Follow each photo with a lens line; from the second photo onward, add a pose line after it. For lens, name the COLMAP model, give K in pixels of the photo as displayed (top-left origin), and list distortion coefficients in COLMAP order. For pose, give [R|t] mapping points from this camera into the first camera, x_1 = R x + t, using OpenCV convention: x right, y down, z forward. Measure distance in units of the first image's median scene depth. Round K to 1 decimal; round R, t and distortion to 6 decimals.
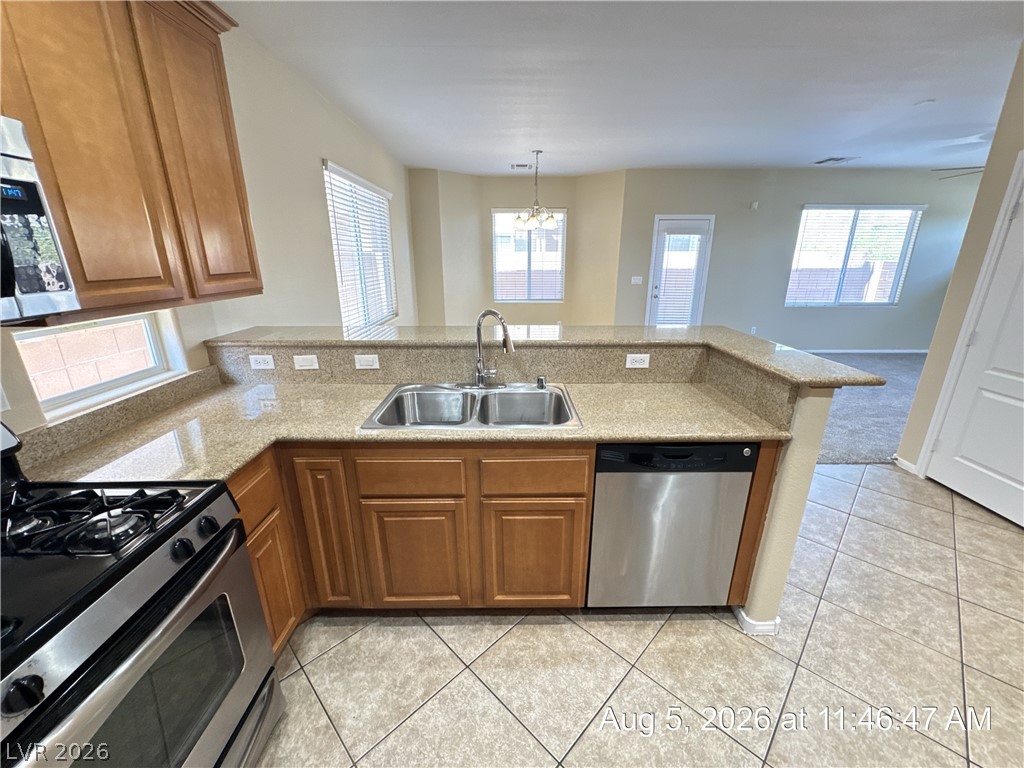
lens RADIAL K [[410.0, 0, 513.1], [0, 410.0, 384.5], [0, 0, 1]] dist [-0.002673, 0.000168]
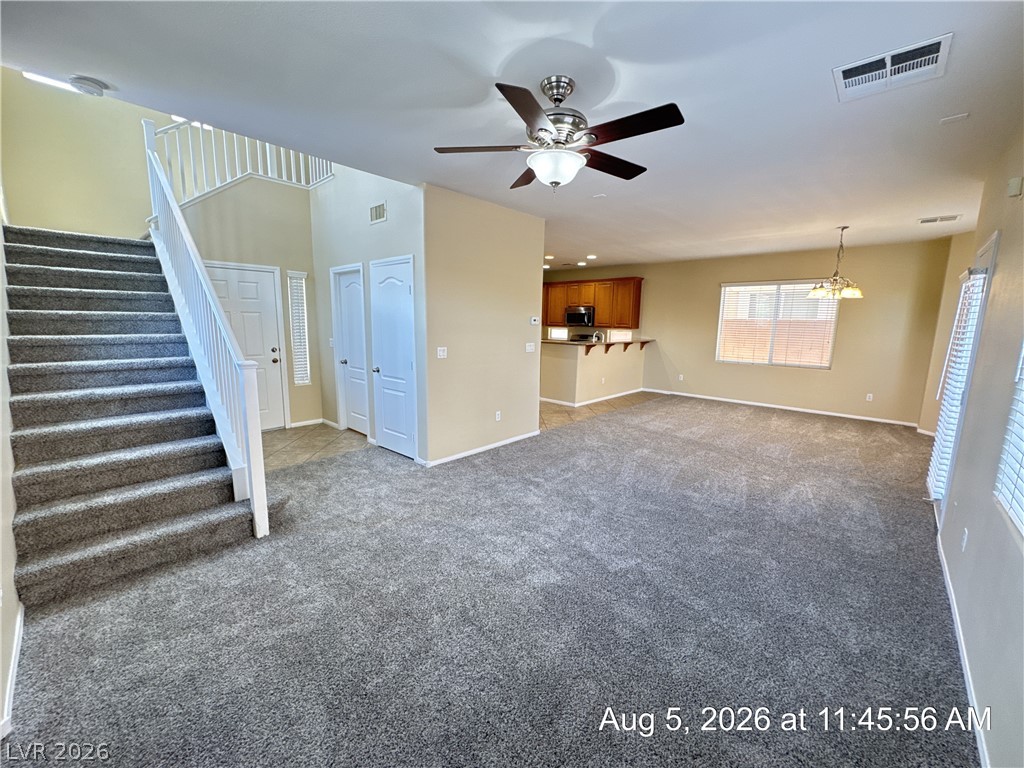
lens RADIAL K [[410.0, 0, 513.1], [0, 410.0, 384.5], [0, 0, 1]] dist [-0.002673, 0.000168]
pose [[-0.683496, 0.102271, -0.722754, 1.441591], [-0.235413, 0.906348, 0.350876, -0.373739], [0.690951, 0.409968, -0.595409, 1.206578]]
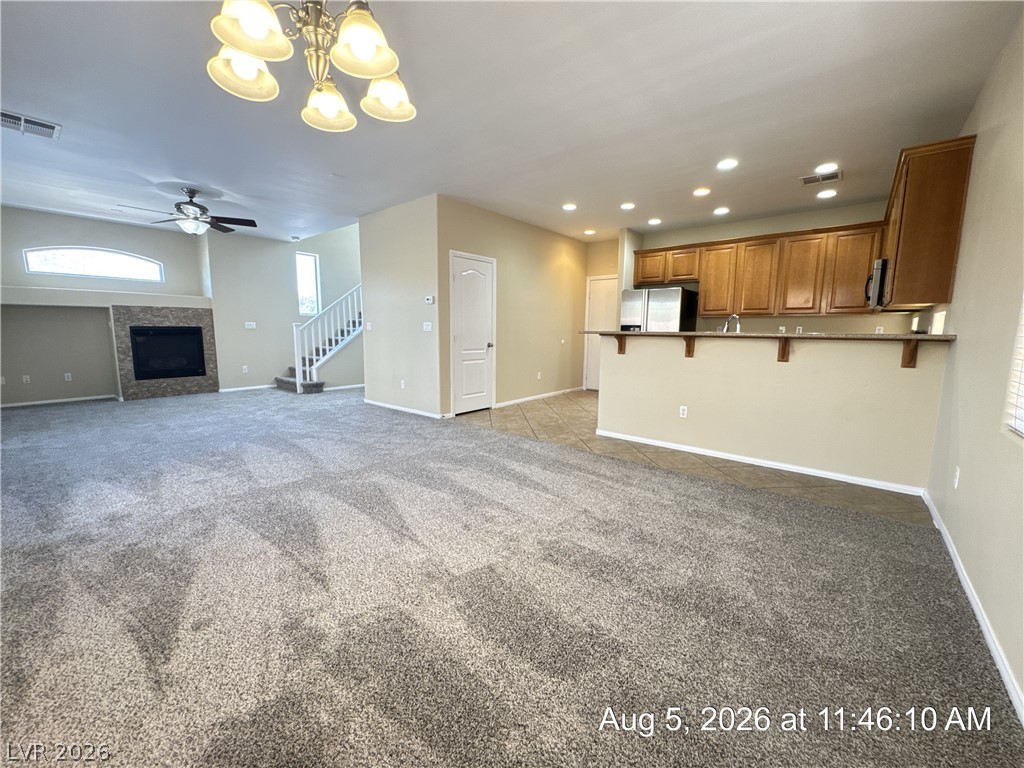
lens RADIAL K [[412.0, 0, 512.4], [0, 412.0, 384.2], [0, 0, 1]] dist [-0.001168, 0.000775]
pose [[-0.765381, -0.092252, 0.636931, -0.211353], [0.184048, 0.916966, 0.353977, -0.304144], [-0.616699, 0.388153, -0.684850, 1.227753]]
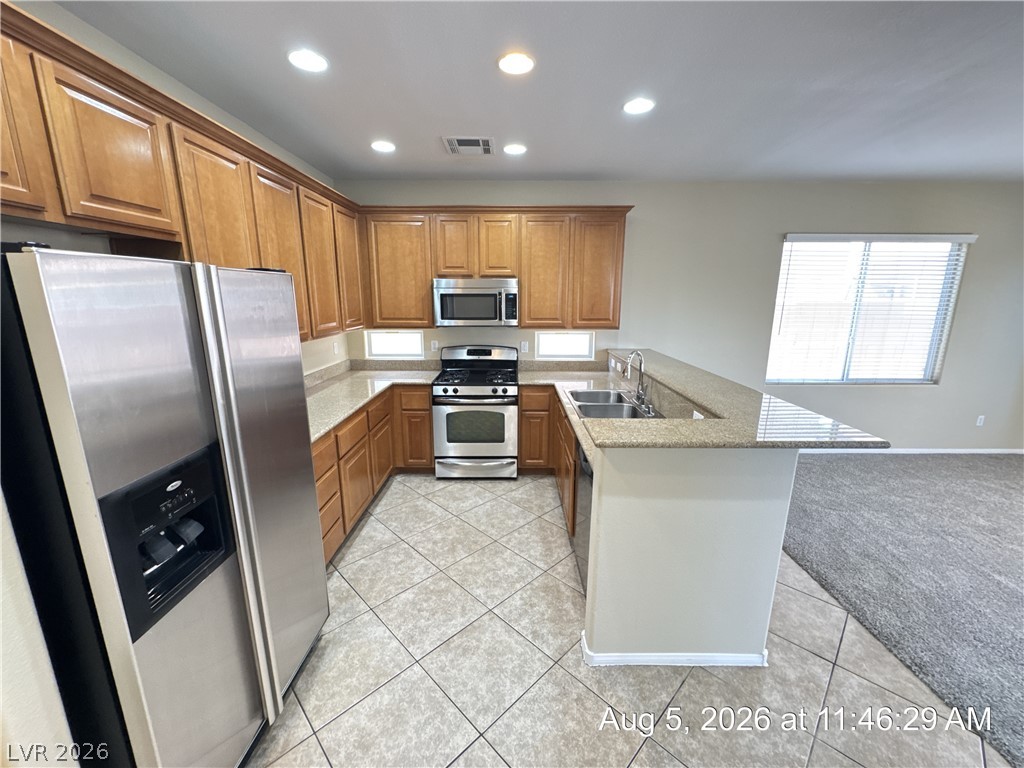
lens RADIAL K [[410.0, 0, 513.1], [0, 410.0, 384.5], [0, 0, 1]] dist [-0.002673, 0.000168]
pose [[-0.006274, 0.212372, -0.977169, 0.550809], [-0.302502, 0.931001, 0.204280, -0.088511], [0.953128, 0.296877, 0.058402, 0.186871]]
